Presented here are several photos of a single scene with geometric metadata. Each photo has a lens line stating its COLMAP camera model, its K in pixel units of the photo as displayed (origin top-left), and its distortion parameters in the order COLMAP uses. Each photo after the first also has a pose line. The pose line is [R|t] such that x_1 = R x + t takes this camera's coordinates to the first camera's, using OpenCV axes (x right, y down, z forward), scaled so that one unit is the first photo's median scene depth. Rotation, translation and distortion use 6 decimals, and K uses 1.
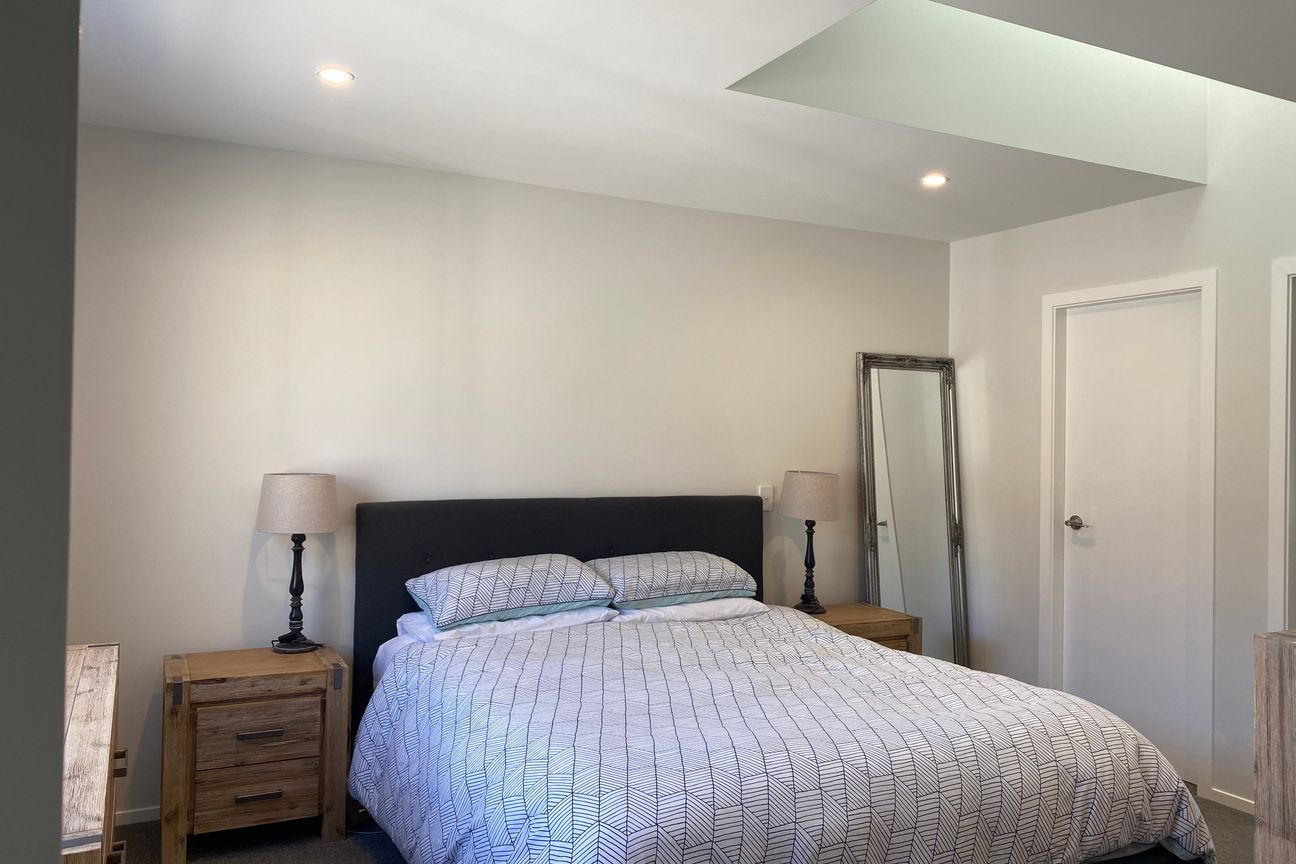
lens RADIAL K [[985.7, 0, 651.5], [0, 985.7, 428.1], [0, 0, 1]] dist [0.082856, -0.113504]
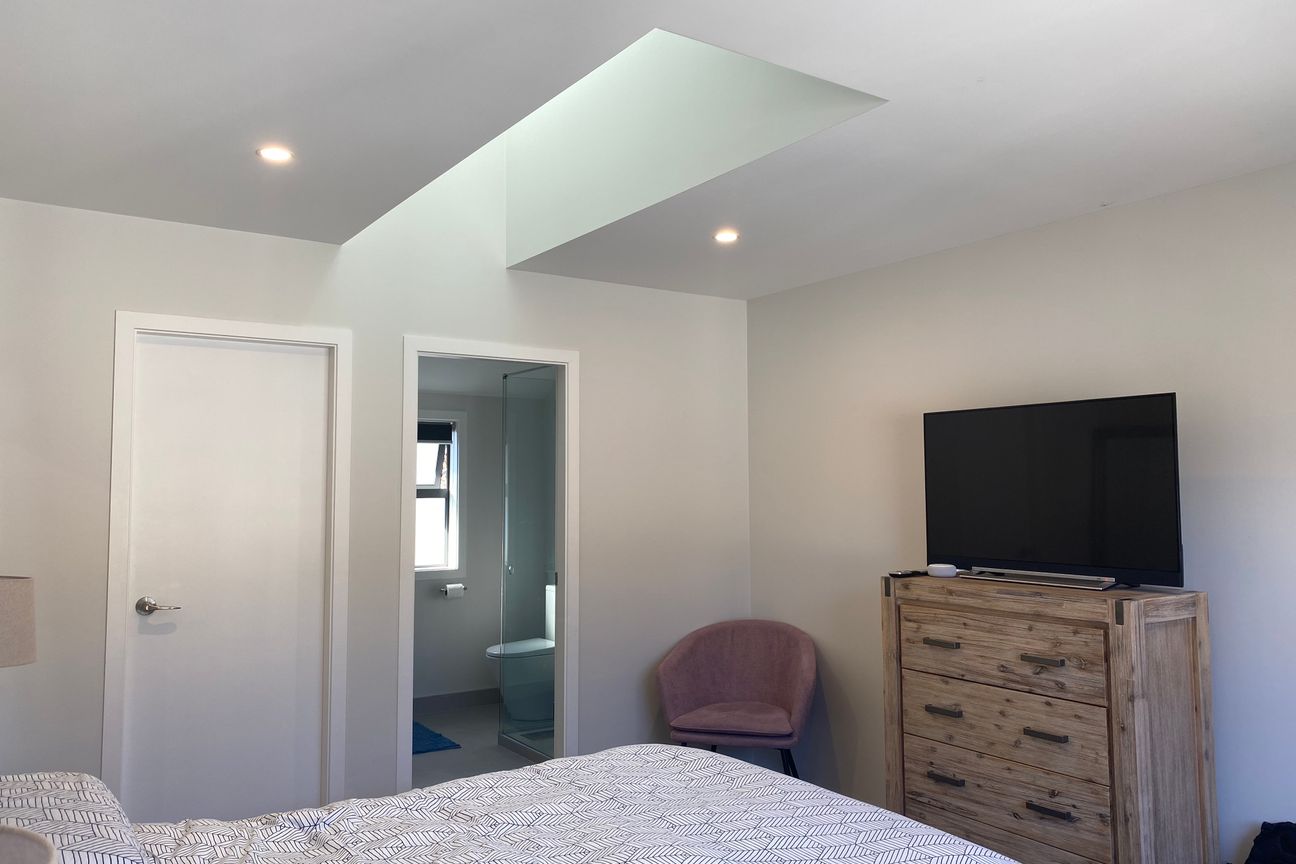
lens RADIAL K [[985.7, 0, 651.5], [0, 985.7, 428.1], [0, 0, 1]] dist [0.082856, -0.113504]
pose [[-0.112482, 0.045964, 0.992590, -0.436052], [-0.007862, 0.998857, -0.047145, -0.012538], [-0.993623, -0.013107, -0.111992, 0.739414]]
